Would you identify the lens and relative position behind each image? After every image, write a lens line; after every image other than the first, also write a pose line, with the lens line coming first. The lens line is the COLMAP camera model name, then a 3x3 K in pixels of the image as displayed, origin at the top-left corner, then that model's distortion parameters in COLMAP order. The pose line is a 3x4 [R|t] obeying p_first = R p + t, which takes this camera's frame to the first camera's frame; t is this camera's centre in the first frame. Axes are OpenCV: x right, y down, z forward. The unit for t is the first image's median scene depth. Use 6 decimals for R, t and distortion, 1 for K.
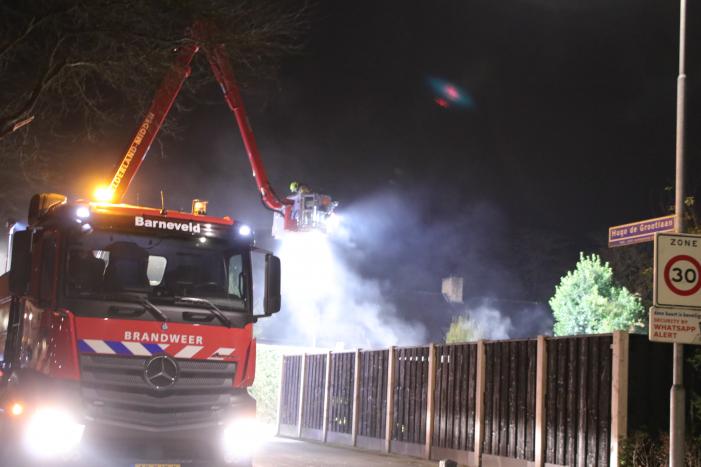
lens RADIAL K [[1231.7, 0, 350.5], [0, 1231.7, 233.5], [0, 0, 1]] dist [0.036110, 0.111178]
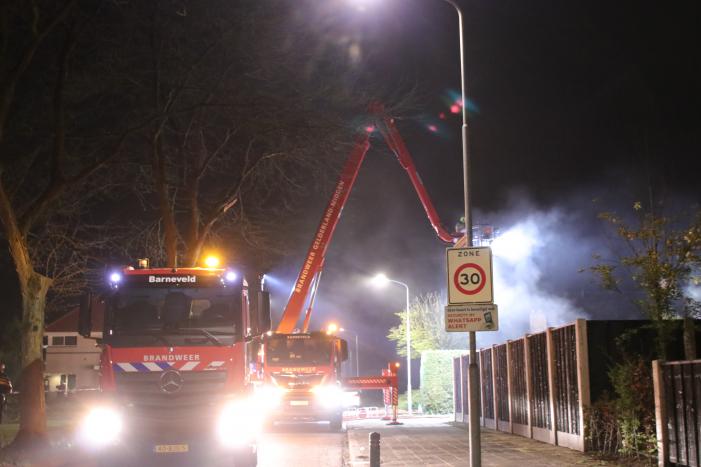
lens RADIAL K [[1046.8, 0, 350.5], [0, 1046.8, 233.5], [0, 0, 1]] dist [-0.033386, -0.109741]
pose [[0.920615, -0.123416, -0.370453, 0.513657], [0.114239, 0.992355, -0.046707, 0.021310], [0.373386, 0.000679, 0.927676, -0.057541]]
